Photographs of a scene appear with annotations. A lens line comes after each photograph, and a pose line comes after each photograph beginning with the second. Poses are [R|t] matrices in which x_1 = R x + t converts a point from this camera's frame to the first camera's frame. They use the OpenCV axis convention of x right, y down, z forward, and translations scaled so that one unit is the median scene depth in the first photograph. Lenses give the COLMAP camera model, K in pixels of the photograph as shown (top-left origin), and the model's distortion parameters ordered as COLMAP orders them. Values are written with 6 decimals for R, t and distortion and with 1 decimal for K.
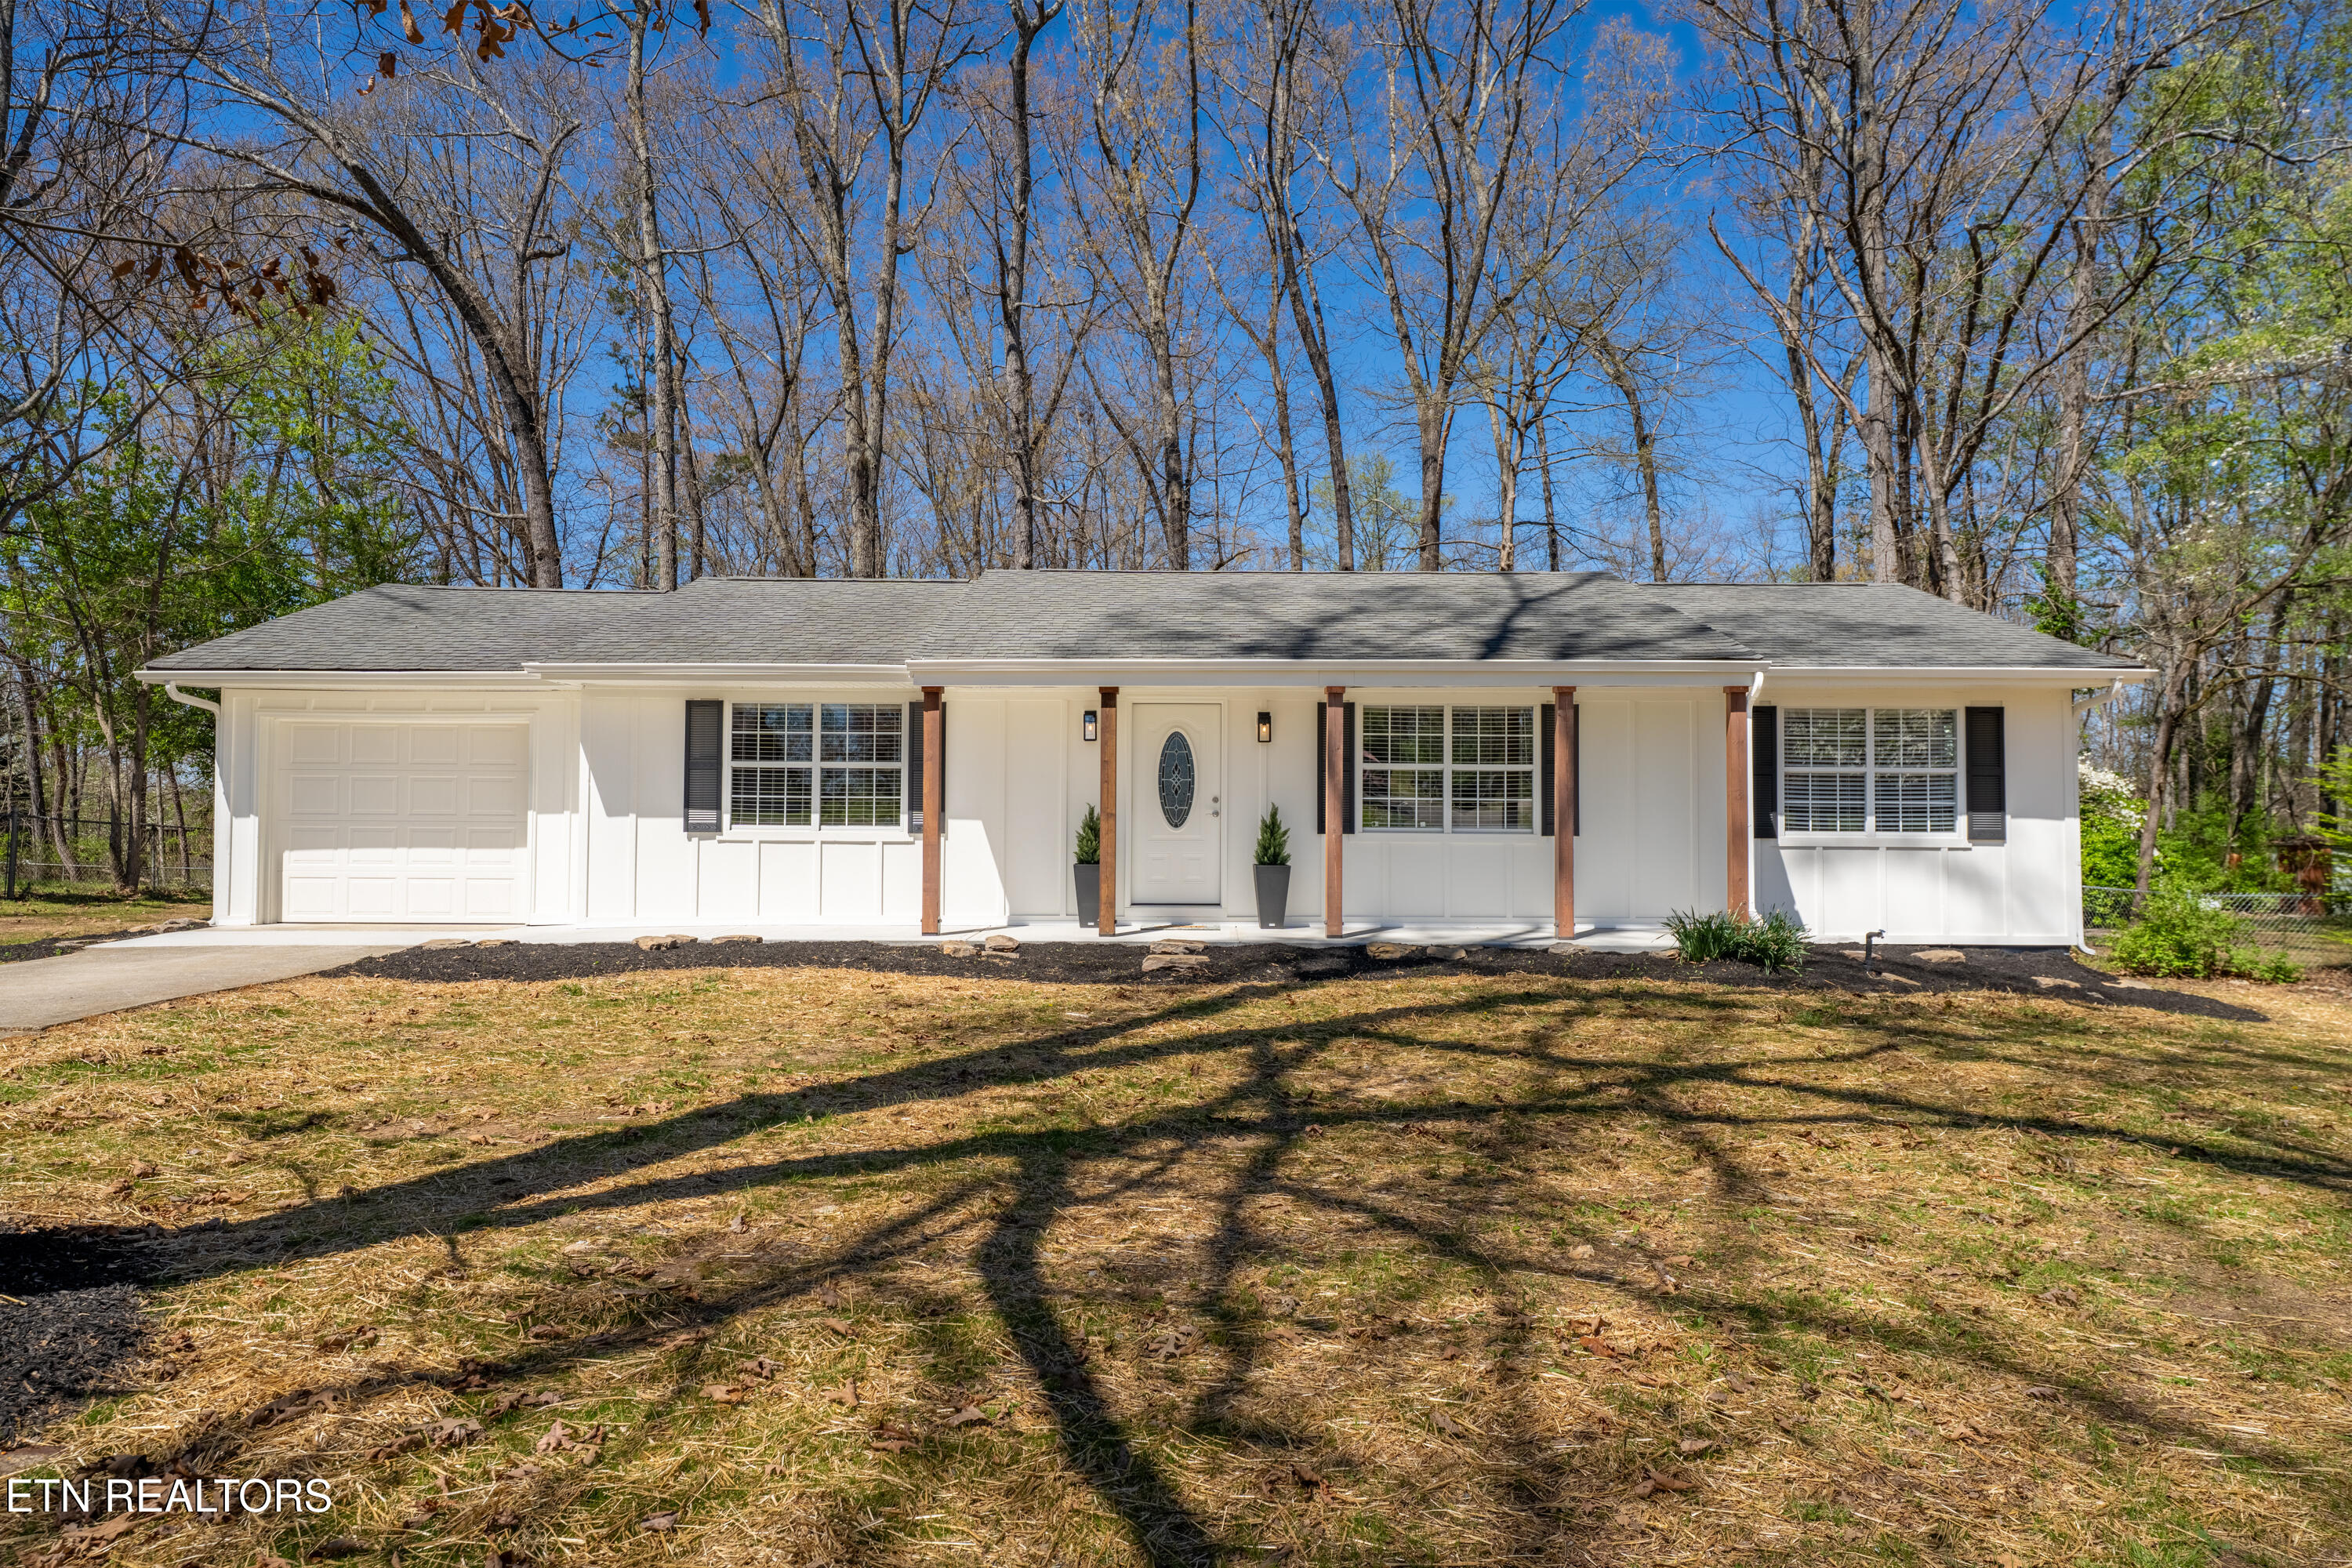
lens RADIAL K [[1421.2, 0, 1178.4], [0, 1421.2, 776.8], [0, 0, 1]] dist [0.002851, -0.000266]
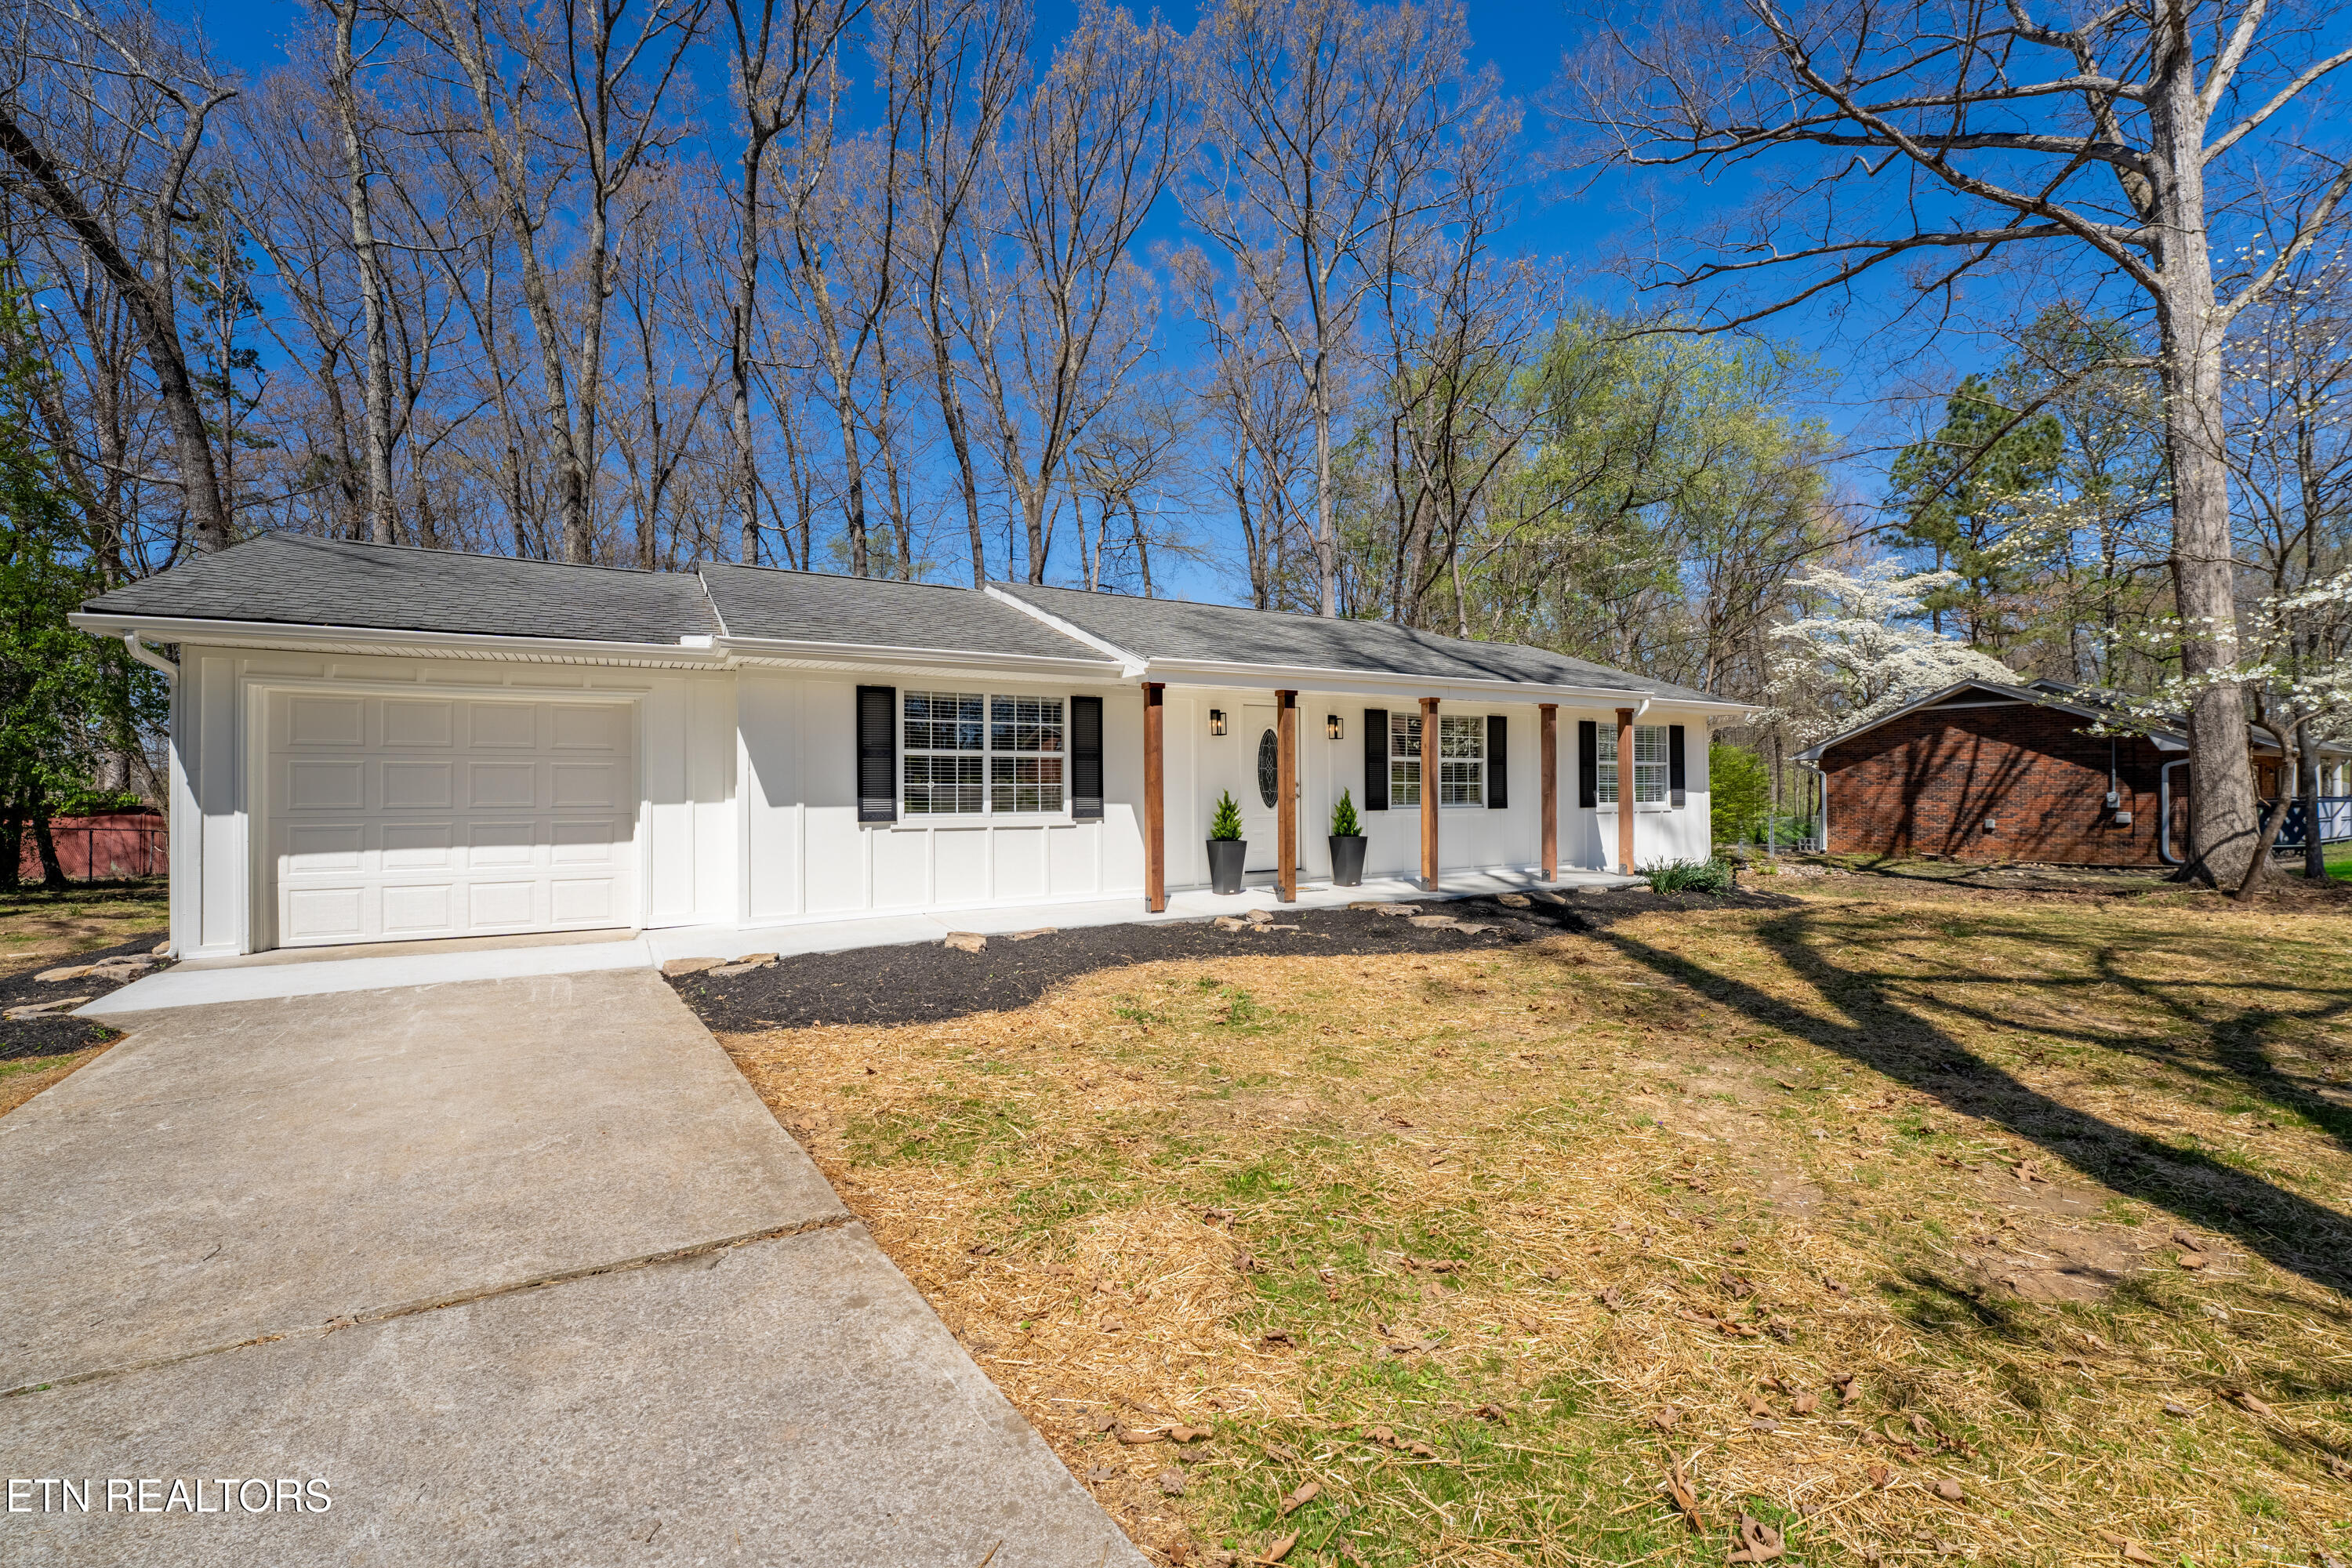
lens RADIAL K [[957.6, 0, 1171.5], [0, 957.6, 782.5], [0, 0, 1]] dist [-0.028780, 0.000648]
pose [[0.874858, -0.005625, 0.484347, -0.470638], [-0.007820, 0.999638, 0.025733, -0.006111], [-0.484316, -0.026301, 0.874498, 0.326402]]
